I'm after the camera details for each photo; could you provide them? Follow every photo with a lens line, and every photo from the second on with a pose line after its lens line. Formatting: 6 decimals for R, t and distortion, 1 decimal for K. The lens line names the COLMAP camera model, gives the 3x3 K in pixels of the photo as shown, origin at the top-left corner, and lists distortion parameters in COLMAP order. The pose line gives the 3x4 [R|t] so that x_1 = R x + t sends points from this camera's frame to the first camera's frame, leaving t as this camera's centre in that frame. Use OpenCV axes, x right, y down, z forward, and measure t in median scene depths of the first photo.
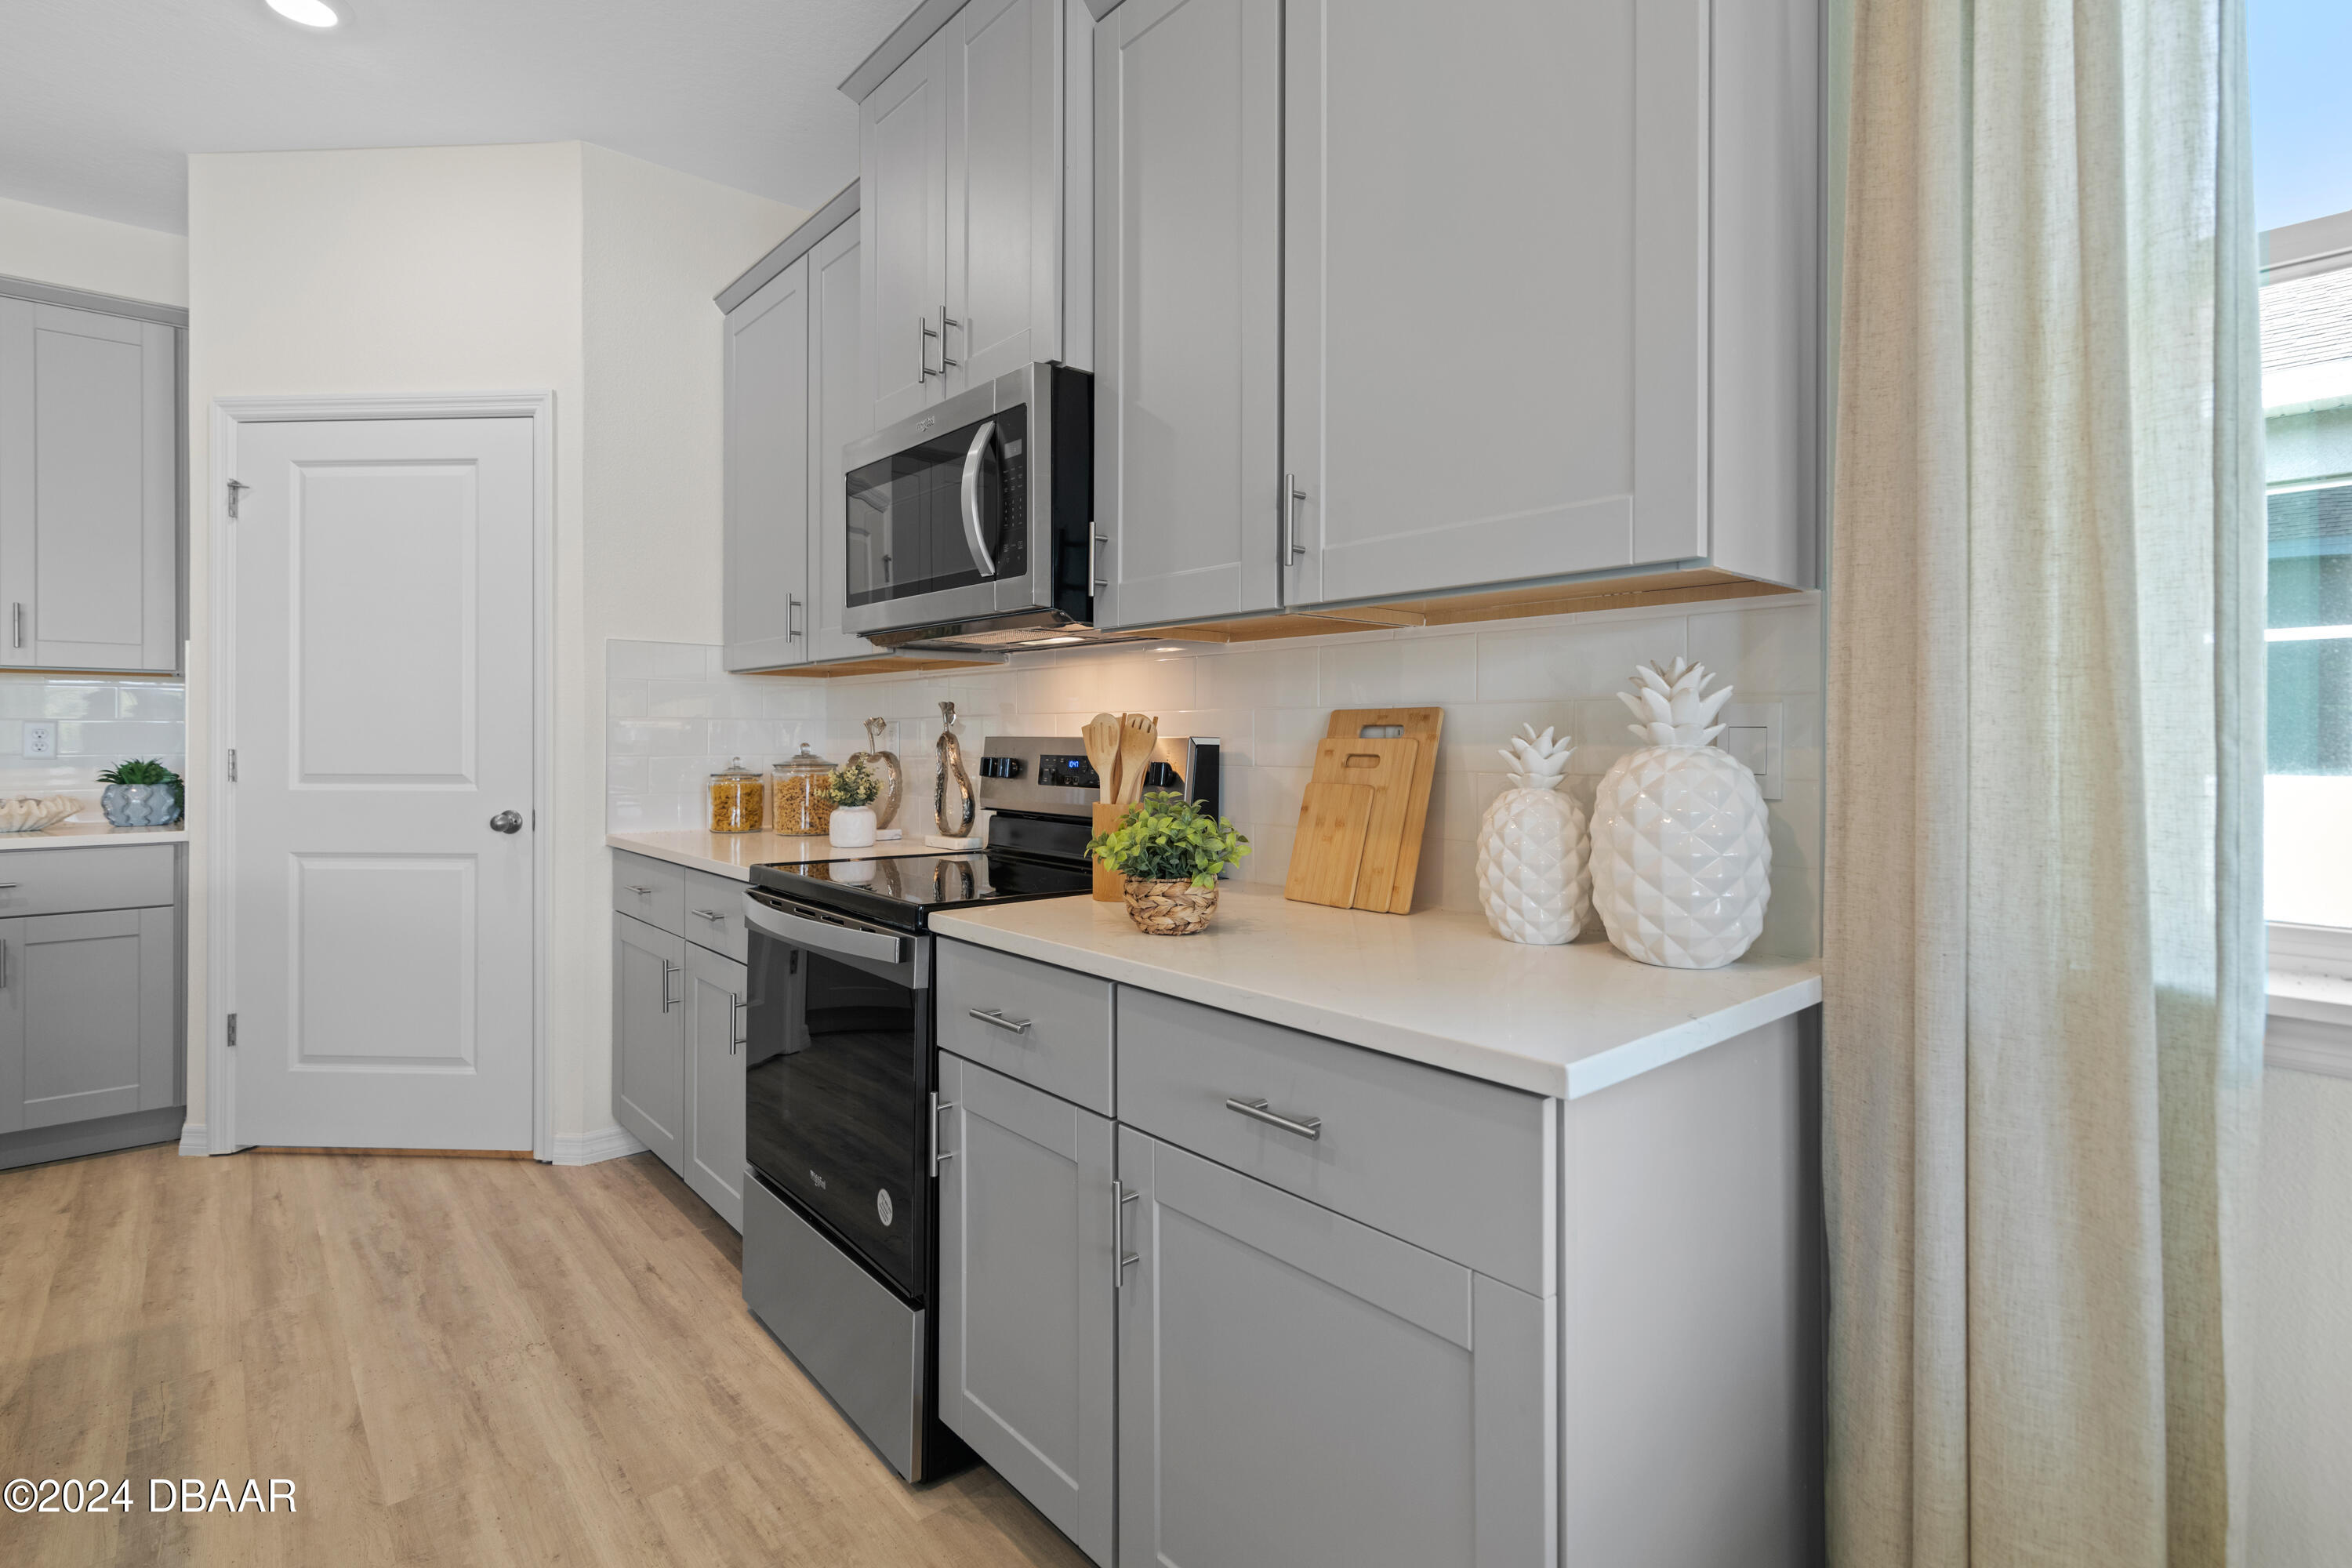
lens RADIAL K [[1133.9, 0, 1181.0], [0, 1133.9, 730.4], [0, 0, 1]] dist [0.006260, 0.000153]
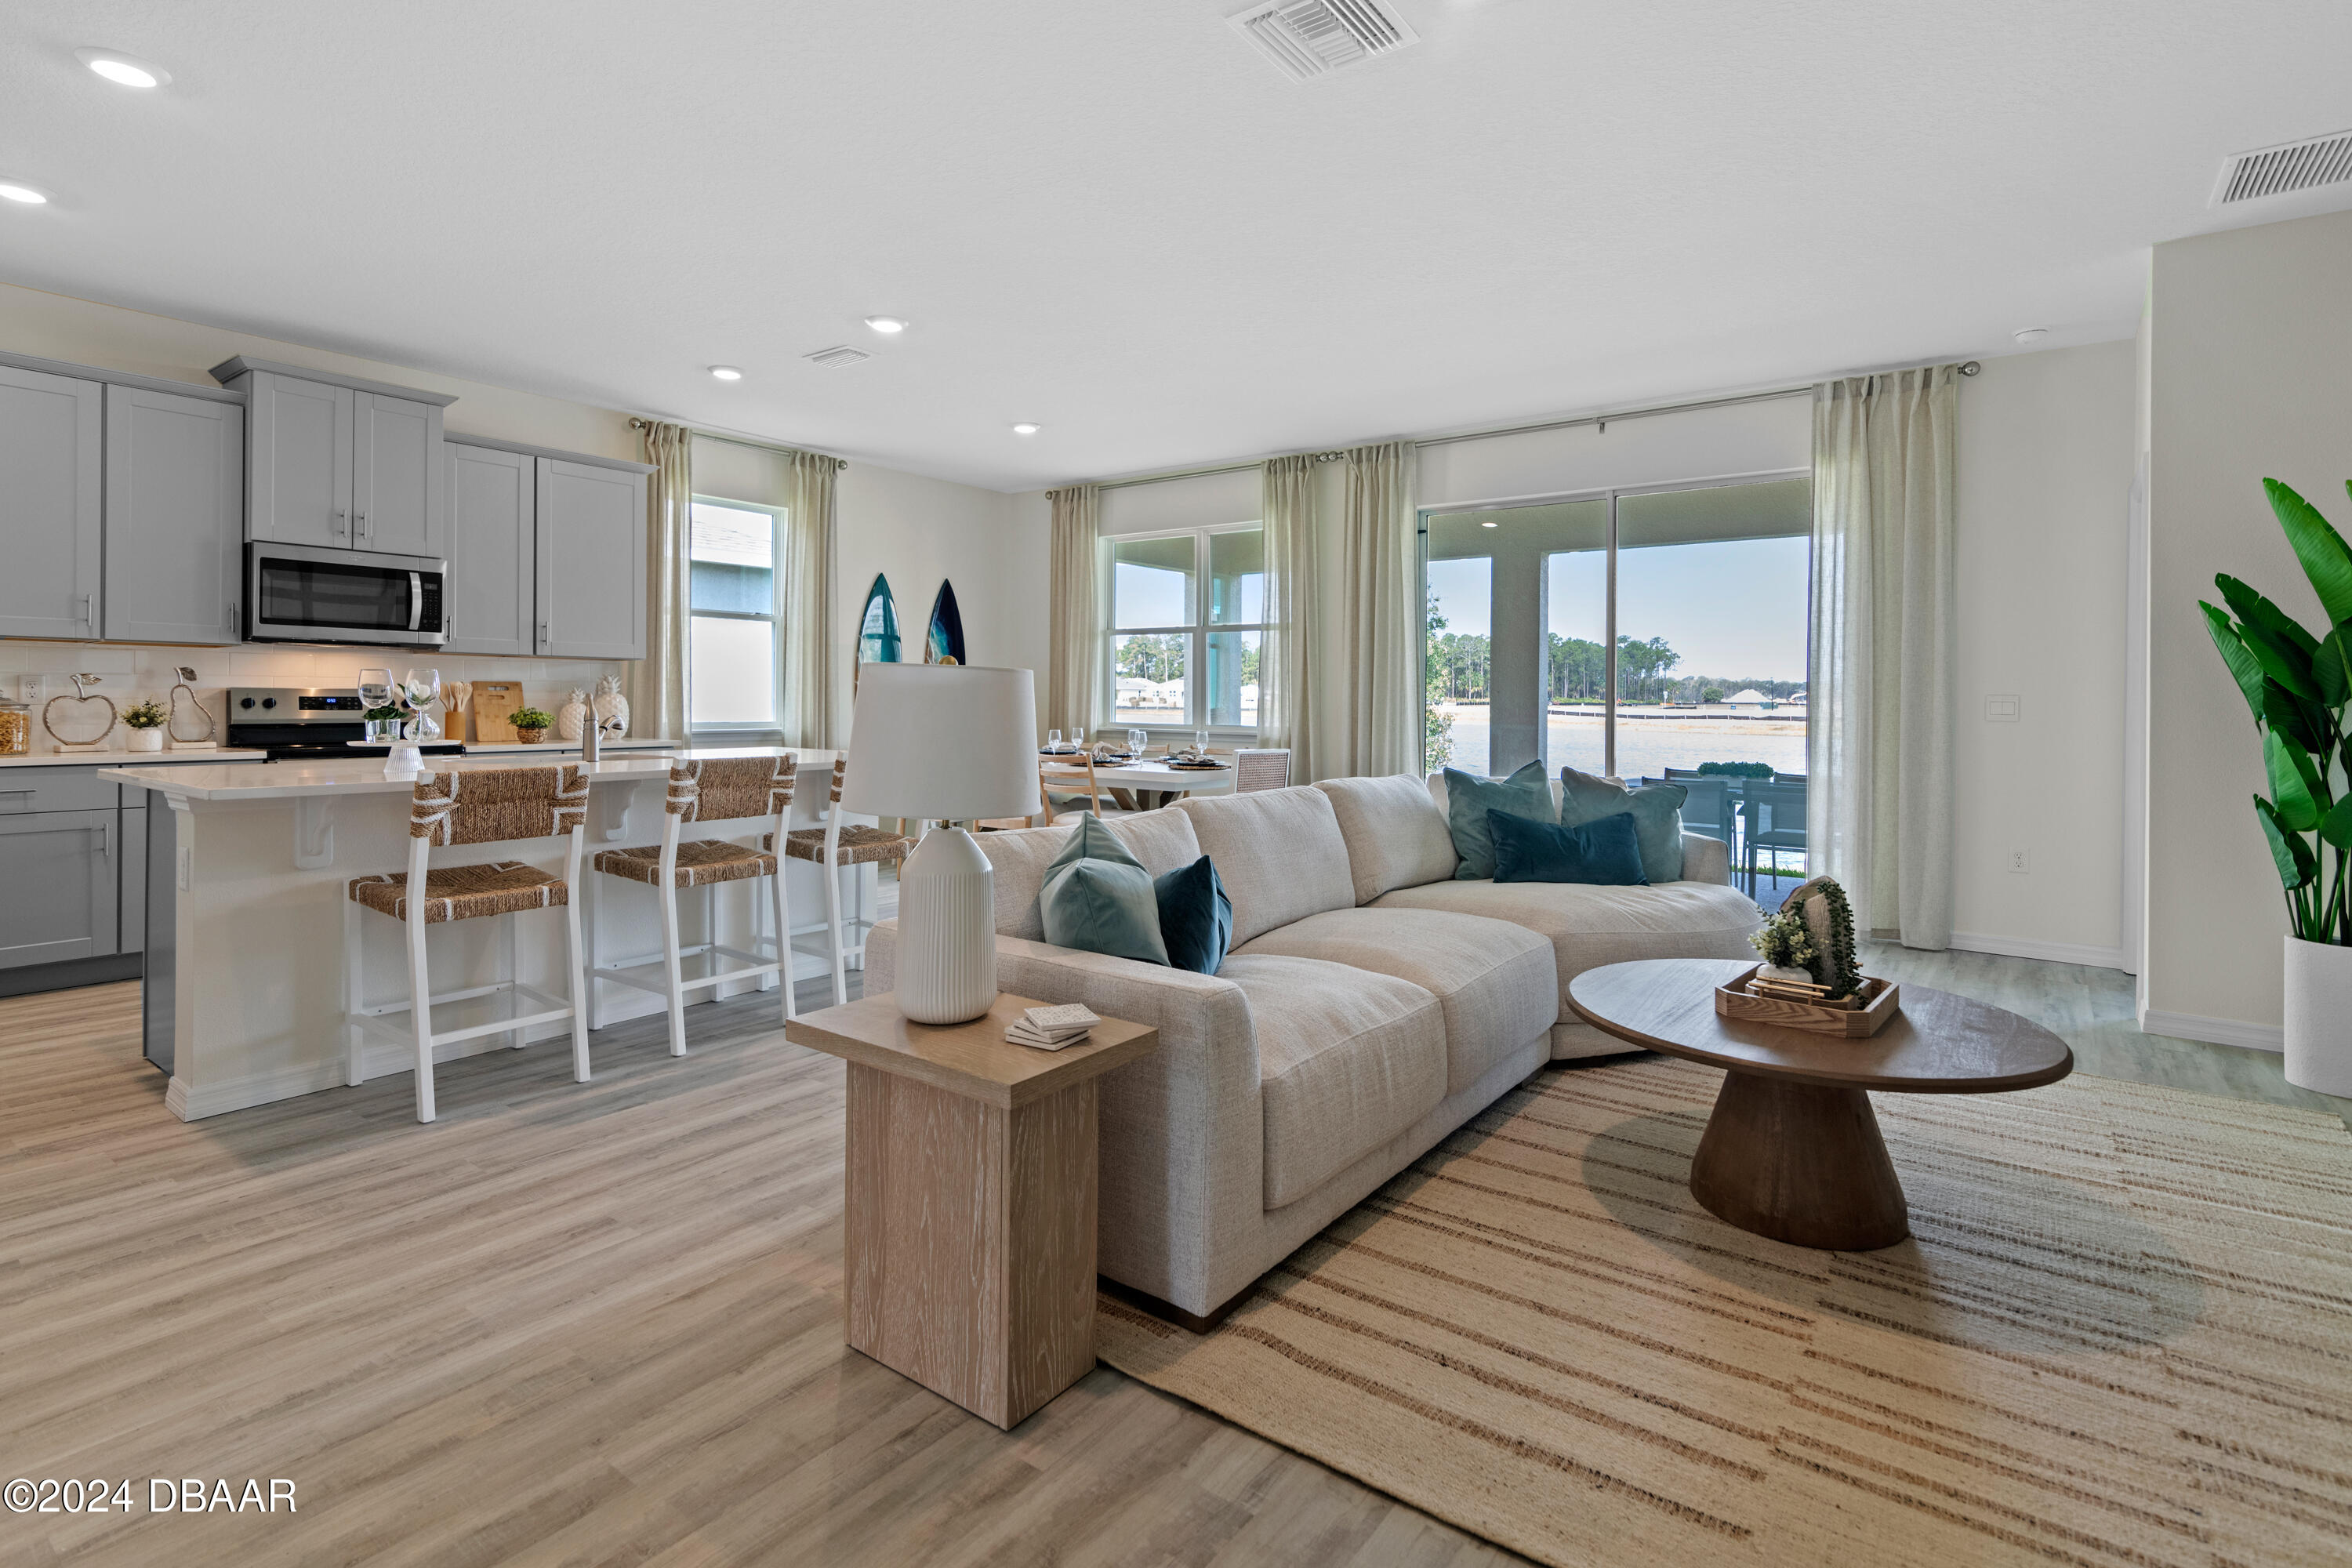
lens RADIAL K [[1133.9, 0, 1181.0], [0, 1133.9, 730.4], [0, 0, 1]] dist [0.006260, 0.000153]
pose [[-0.218793, -0.029671, 0.975320, -3.175439], [-0.012621, 0.999540, 0.027577, 0.005900], [-0.975690, -0.006276, -0.219067, -0.192585]]
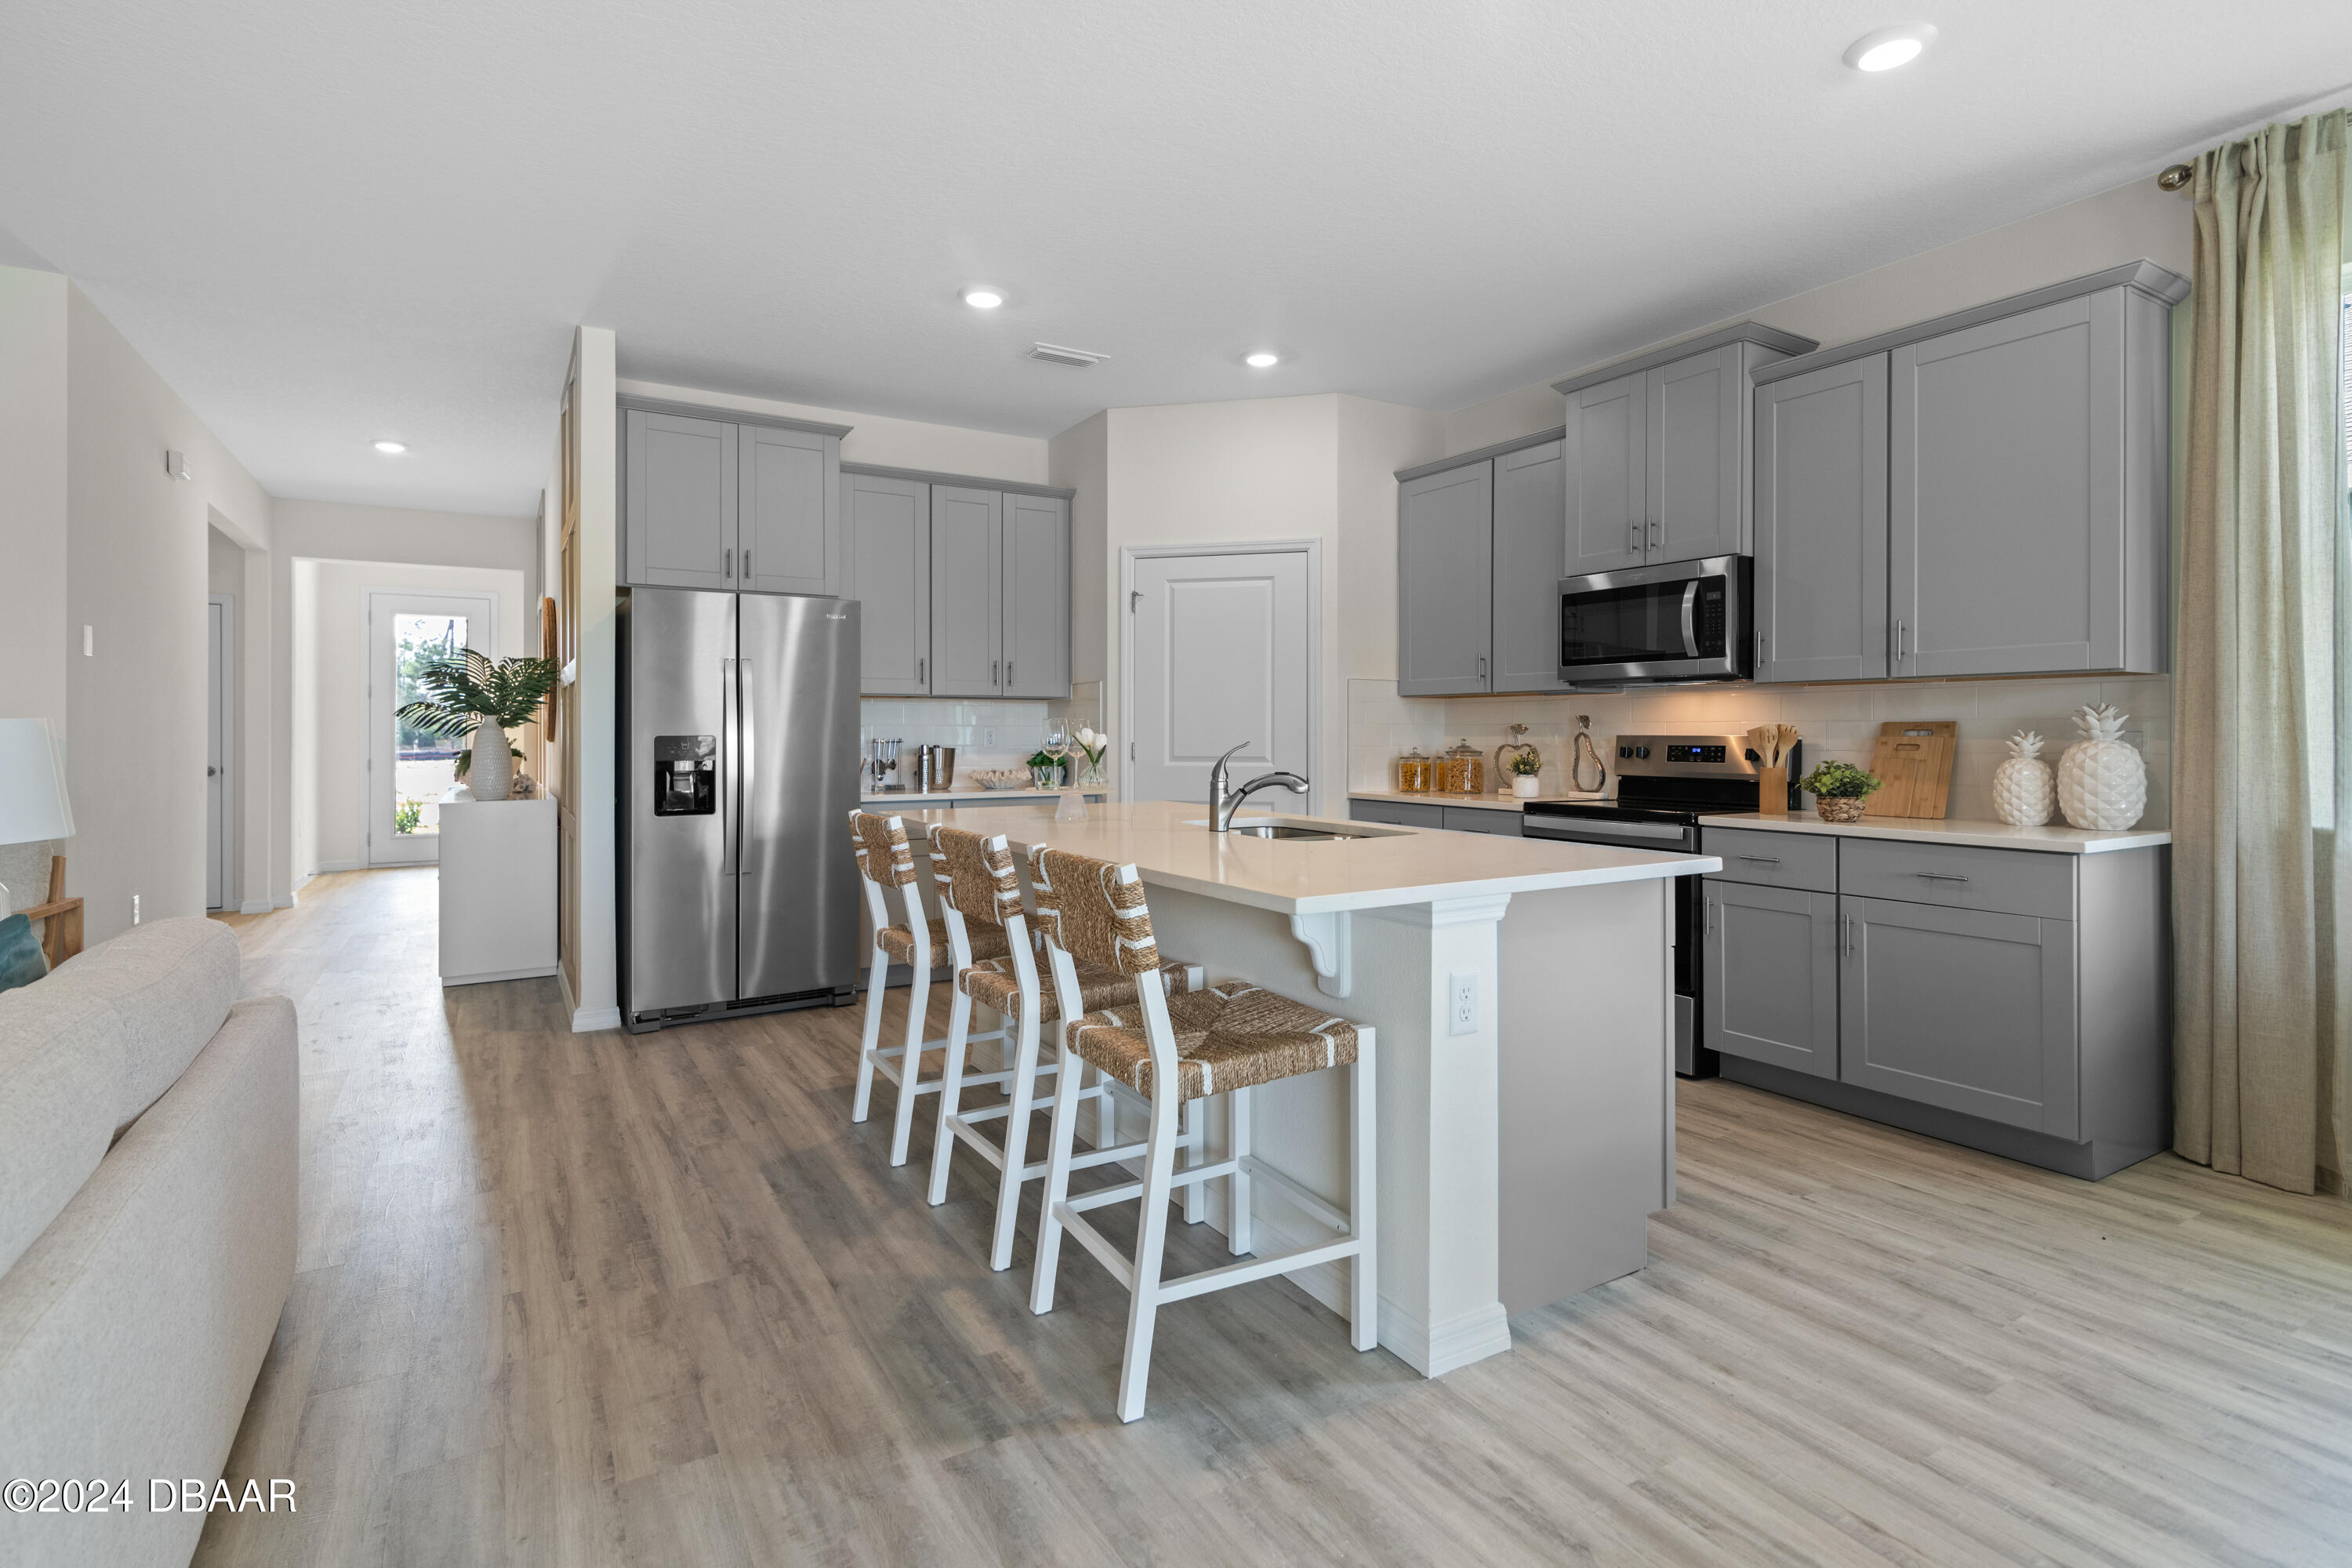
lens RADIAL K [[1133.9, 0, 1181.0], [0, 1133.9, 730.4], [0, 0, 1]] dist [0.006260, 0.000153]
pose [[0.986677, -0.000449, -0.162689, -0.739357], [0.000504, 1.000000, 0.000298, -0.005026], [0.162689, -0.000376, 0.986677, -1.145965]]
